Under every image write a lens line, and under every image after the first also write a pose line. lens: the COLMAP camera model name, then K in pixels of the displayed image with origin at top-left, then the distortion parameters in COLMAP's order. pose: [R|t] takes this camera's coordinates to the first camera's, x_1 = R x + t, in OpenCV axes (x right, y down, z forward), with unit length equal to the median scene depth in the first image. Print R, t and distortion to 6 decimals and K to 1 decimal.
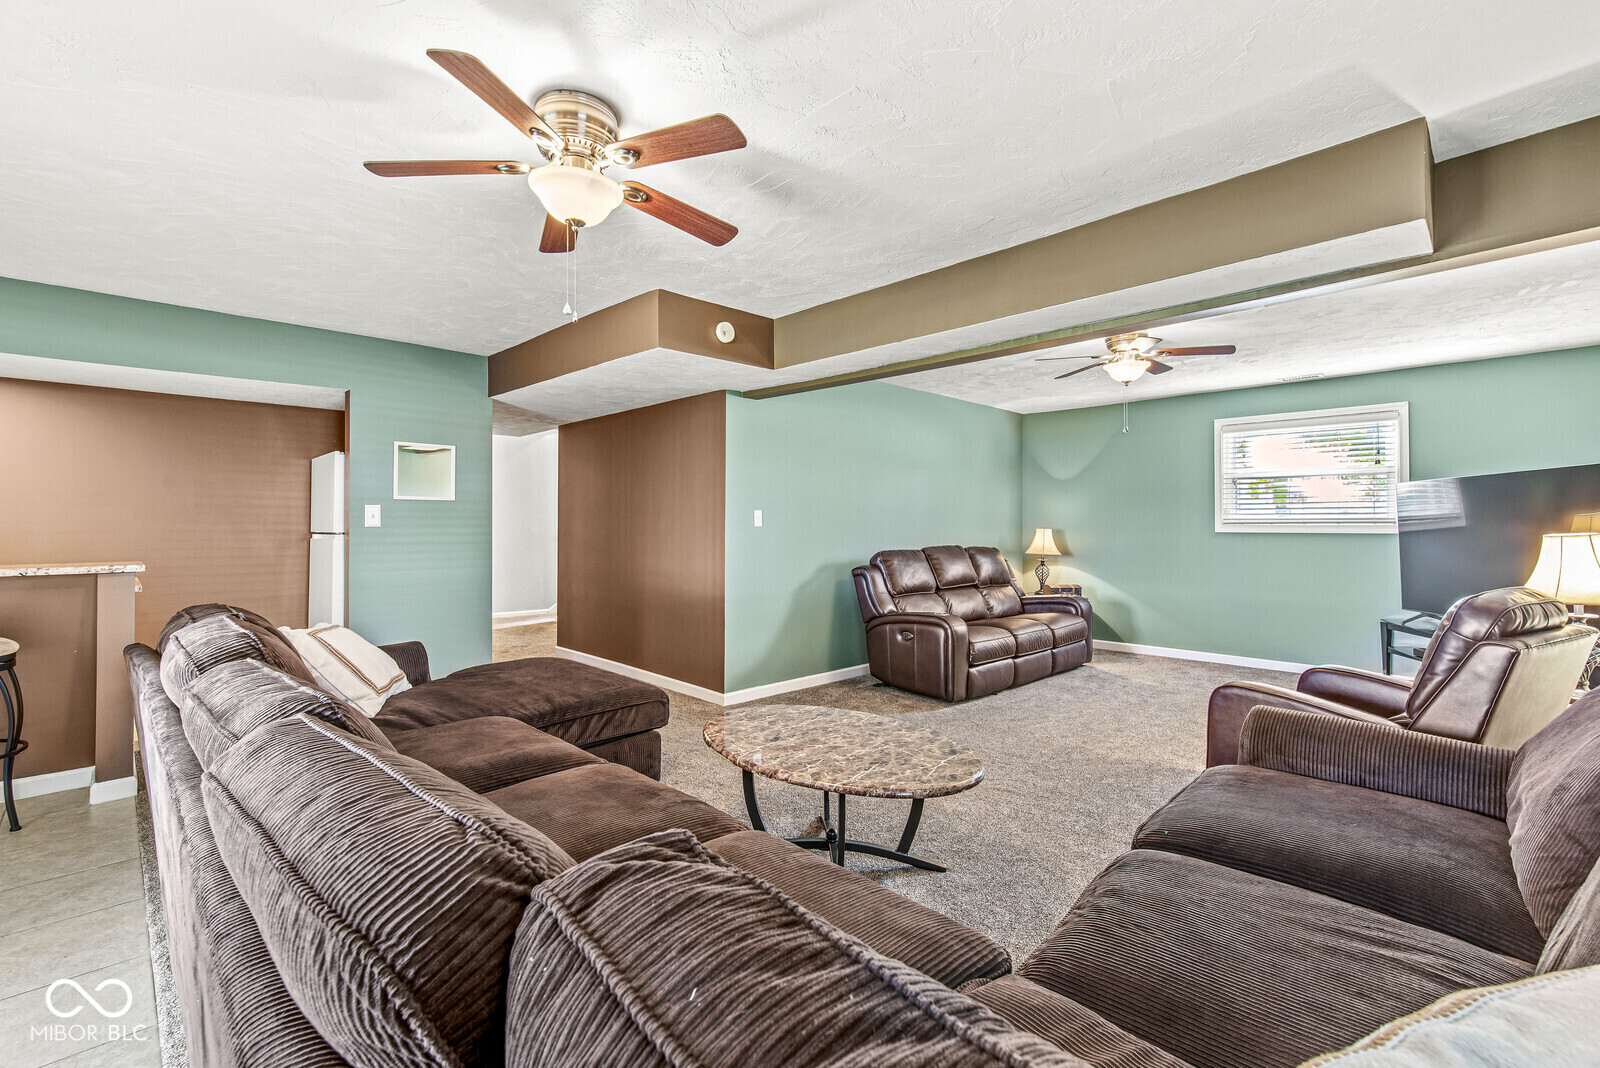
lens RADIAL K [[719.3, 0, 791.2], [0, 719.3, 524.6], [0, 0, 1]] dist [-0.003673, -0.000904]
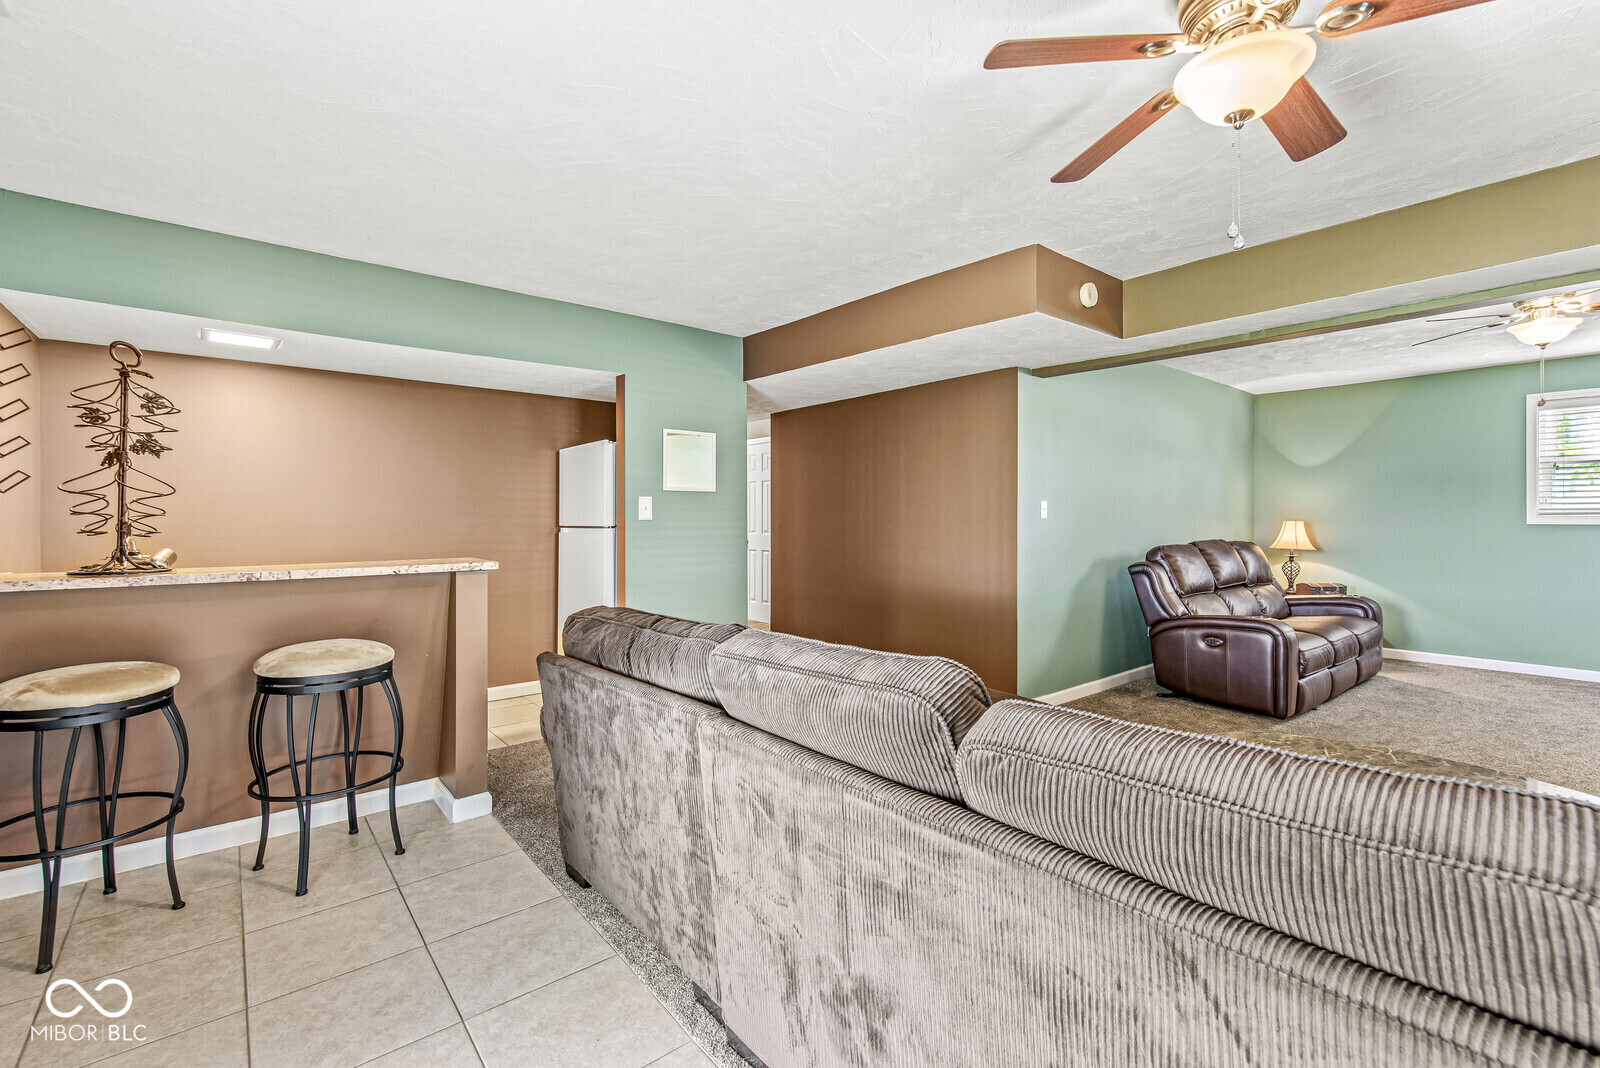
lens RADIAL K [[719.3, 0, 811.3], [0, 719.3, 525.4], [0, 0, 1]] dist [-0.003673, -0.000904]
pose [[0.995806, -0.001798, -0.091474, -0.241291], [0.002777, 0.999940, 0.010581, 0.000657], [0.091449, -0.010791, 0.995751, 0.070741]]
